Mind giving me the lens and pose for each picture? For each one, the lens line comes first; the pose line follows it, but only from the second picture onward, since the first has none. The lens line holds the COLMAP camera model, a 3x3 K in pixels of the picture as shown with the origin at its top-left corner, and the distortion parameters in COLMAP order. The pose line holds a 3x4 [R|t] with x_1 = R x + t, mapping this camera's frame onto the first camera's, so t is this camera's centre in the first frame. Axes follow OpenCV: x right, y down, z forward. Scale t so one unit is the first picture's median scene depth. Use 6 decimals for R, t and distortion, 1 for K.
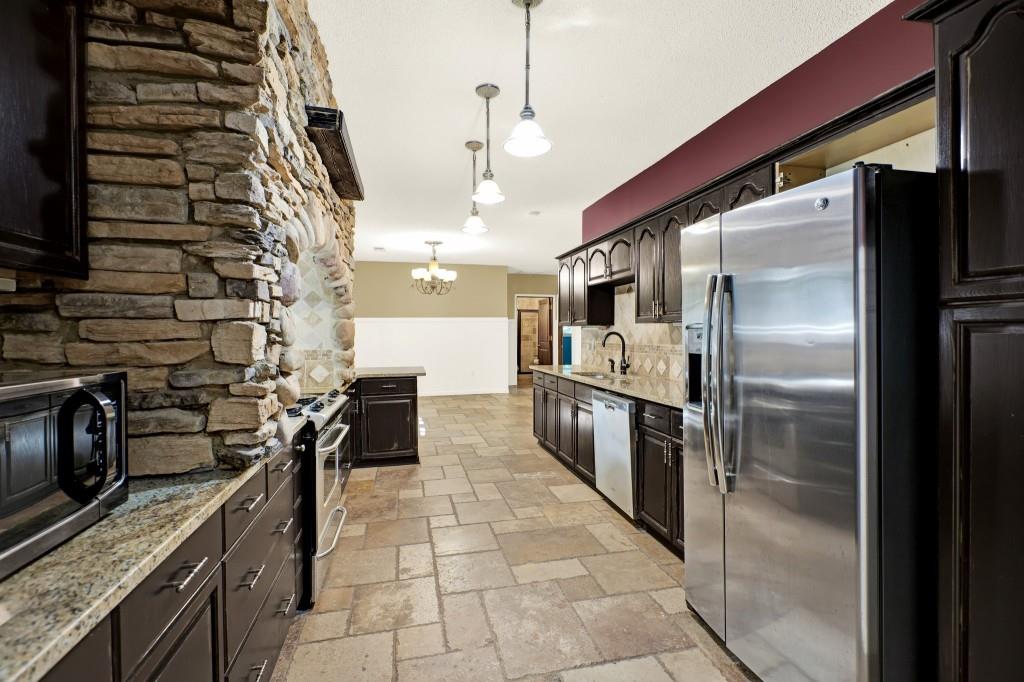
lens RADIAL K [[452.0, 0, 511.7], [0, 452.0, 337.9], [0, 0, 1]] dist [-0.004149, 0.000157]
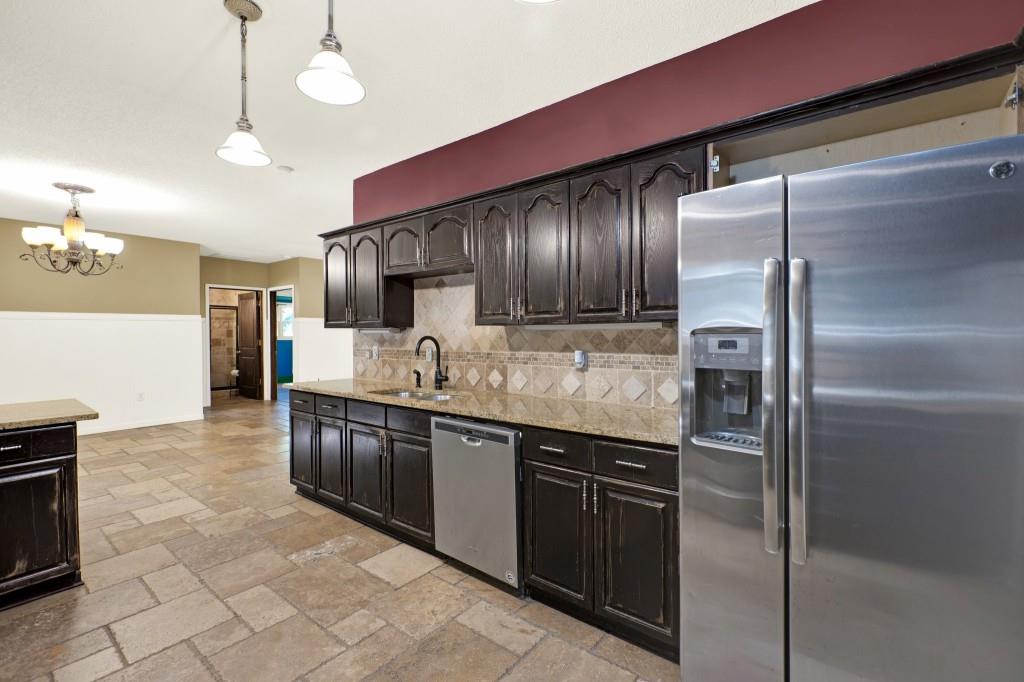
lens RADIAL K [[452.0, 0, 509.7], [0, 452.0, 338.1], [0, 0, 1]] dist [-0.004149, 0.000157]
pose [[0.792479, -0.006092, 0.609869, -0.137034], [0.008799, 0.999960, -0.001444, -0.007347], [-0.609836, 0.006510, 0.792501, 0.293278]]
